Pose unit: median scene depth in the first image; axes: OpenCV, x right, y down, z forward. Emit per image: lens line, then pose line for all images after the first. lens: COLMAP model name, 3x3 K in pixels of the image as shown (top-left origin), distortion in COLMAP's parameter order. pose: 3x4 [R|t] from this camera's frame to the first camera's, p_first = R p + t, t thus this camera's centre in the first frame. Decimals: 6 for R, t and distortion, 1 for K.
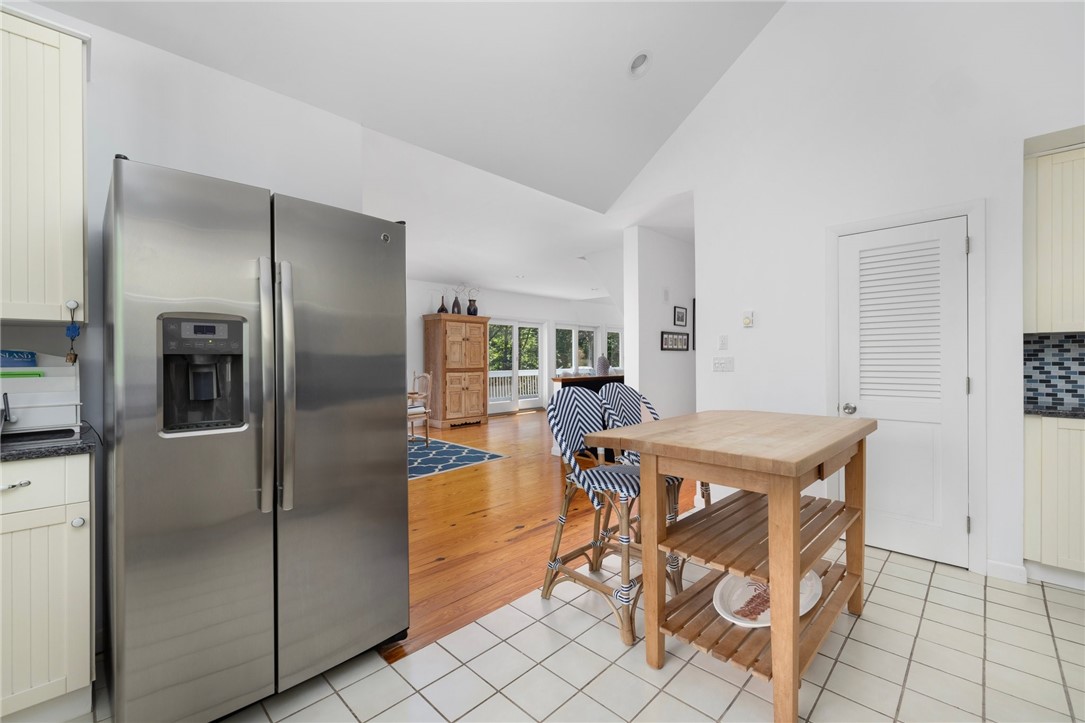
lens RADIAL K [[460.7, 0, 523.9], [0, 460.7, 363.8], [0, 0, 1]] dist [-0.010431, -0.000808]
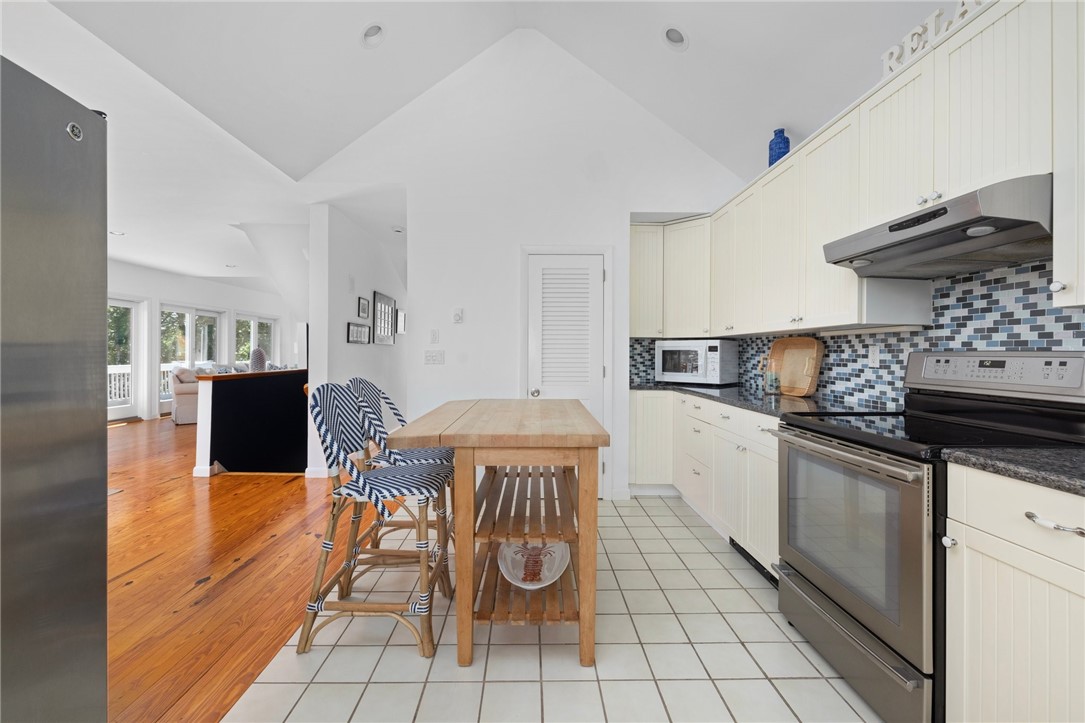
lens RADIAL K [[460.7, 0, 542.4], [0, 460.7, 353.7], [0, 0, 1]] dist [-0.010431, -0.000808]
pose [[0.677673, 0.006959, 0.735330, -0.192872], [-0.000480, 0.999959, -0.009020, 0.002348], [-0.735363, 0.005760, 0.677649, 0.121841]]
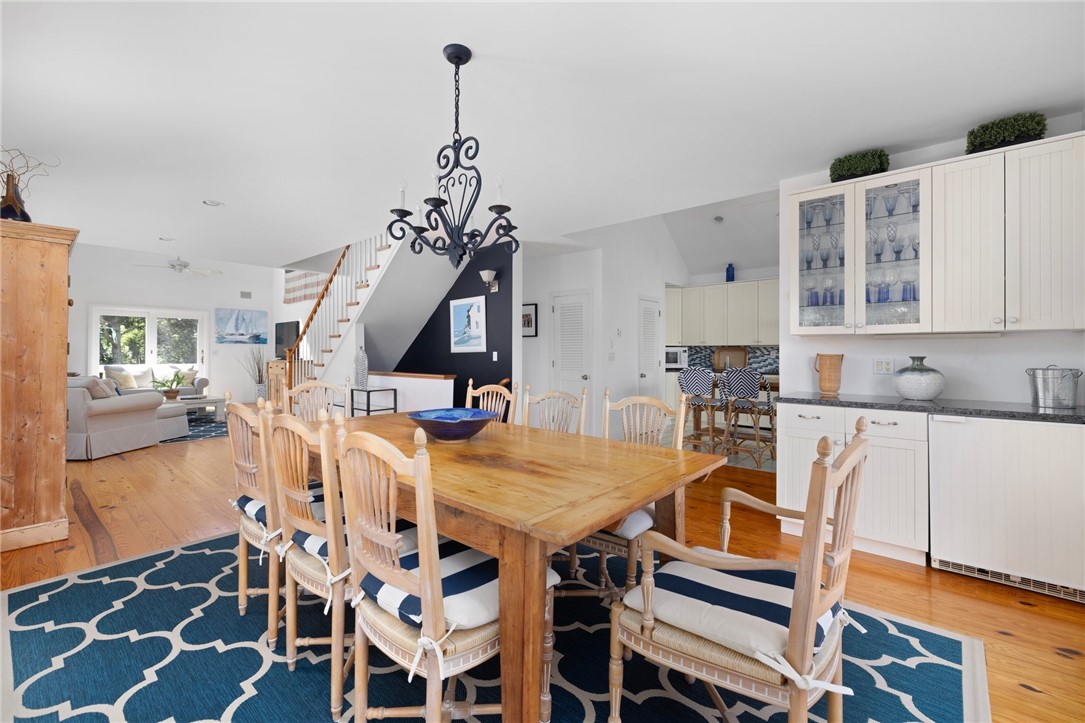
lens RADIAL K [[463.2, 0, 540.7], [0, 463.2, 353.3], [0, 0, 1]] dist [-0.000259, -0.000726]
pose [[-0.082794, 0.001820, 0.996565, -1.311414], [0.006727, 0.999977, -0.001267, -0.010529], [-0.996544, 0.006599, -0.082805, 1.403550]]
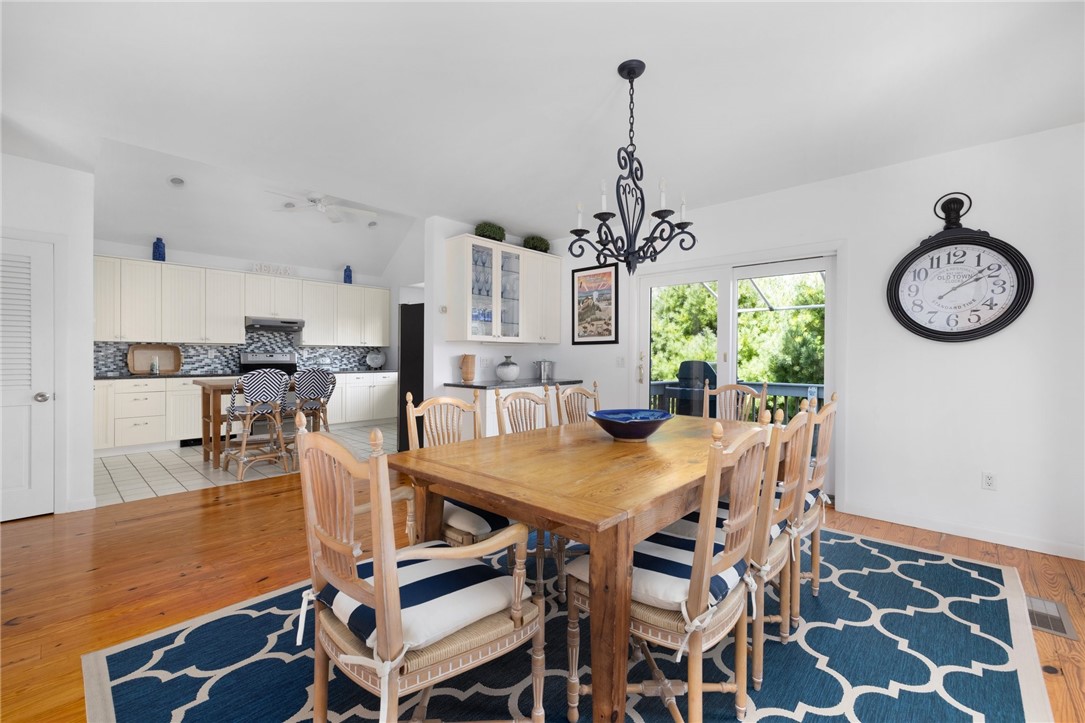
lens RADIAL K [[460.7, 0, 541.7], [0, 460.7, 359.2], [0, 0, 1]] dist [-0.010431, -0.000808]
pose [[-0.998806, -0.002502, -0.048793, -0.571500], [-0.003480, 0.999795, 0.019961, -0.019855], [0.048734, 0.020107, -0.998609, 2.067959]]
